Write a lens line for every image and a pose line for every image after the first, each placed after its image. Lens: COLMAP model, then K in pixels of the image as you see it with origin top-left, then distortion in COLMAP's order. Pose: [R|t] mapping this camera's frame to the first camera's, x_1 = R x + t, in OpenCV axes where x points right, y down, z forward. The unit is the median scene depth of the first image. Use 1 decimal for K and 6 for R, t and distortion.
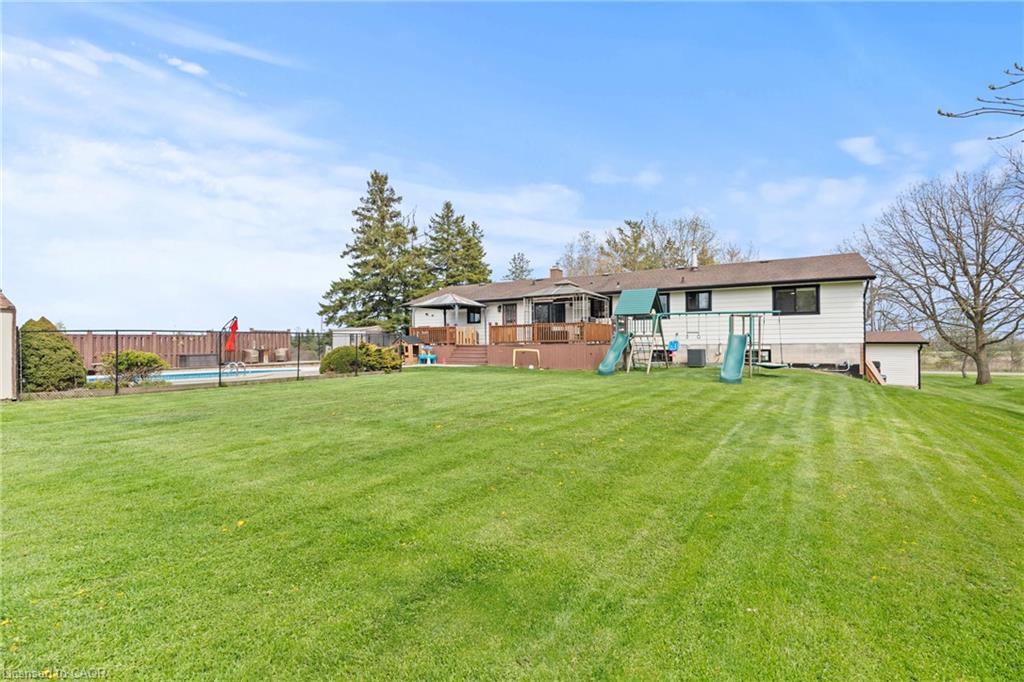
lens RADIAL K [[486.4, 0, 525.5], [0, 486.4, 345.5], [0, 0, 1]] dist [0.000009, 0.067330]
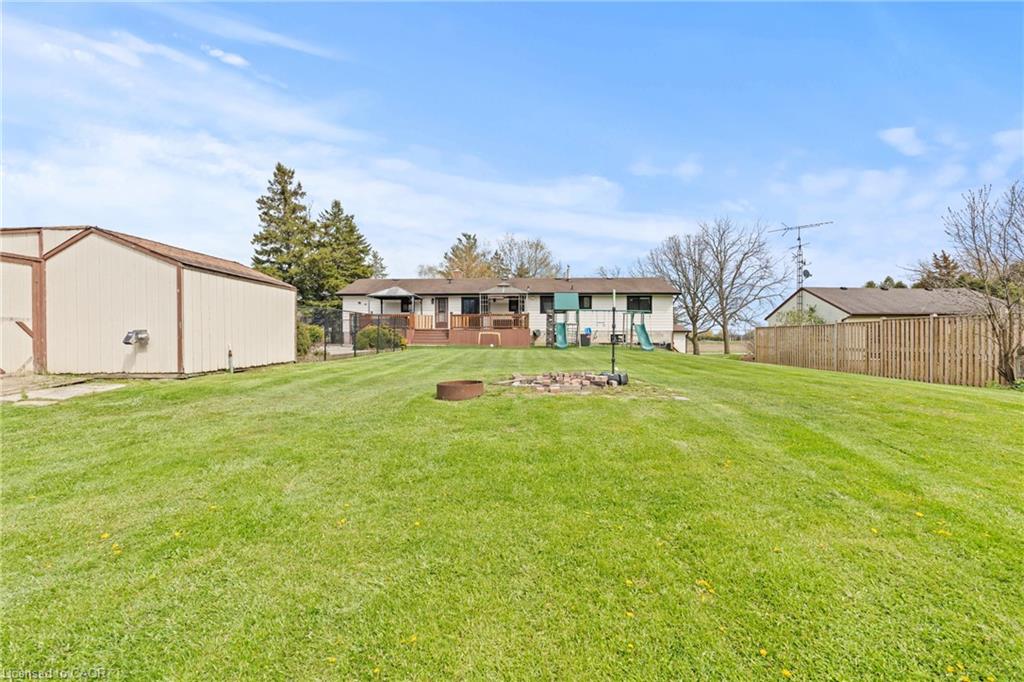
lens RADIAL K [[449.3, 0, 509.9], [0, 449.3, 342.3], [0, 0, 1]] dist [0.000242, 0.000111]
pose [[0.889905, 0.002383, 0.456140, -0.443974], [-0.005555, 0.999969, 0.005614, 0.024028], [-0.456112, -0.007530, 0.889890, -0.121974]]
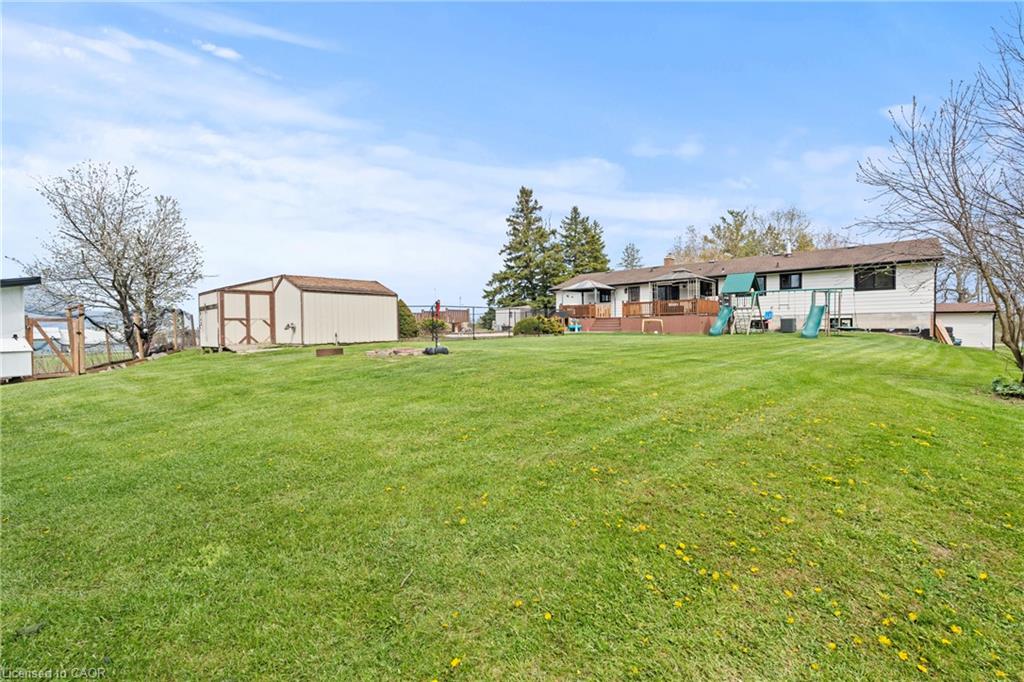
lens RADIAL K [[462.8, 0, 526.0], [0, 462.8, 334.6], [0, 0, 1]] dist [0.025532, 0.000147]
pose [[0.979706, 0.000001, -0.200438, -0.073991], [0.002938, 0.999893, 0.014364, 0.026737], [0.200416, -0.014661, 0.979601, -0.313989]]
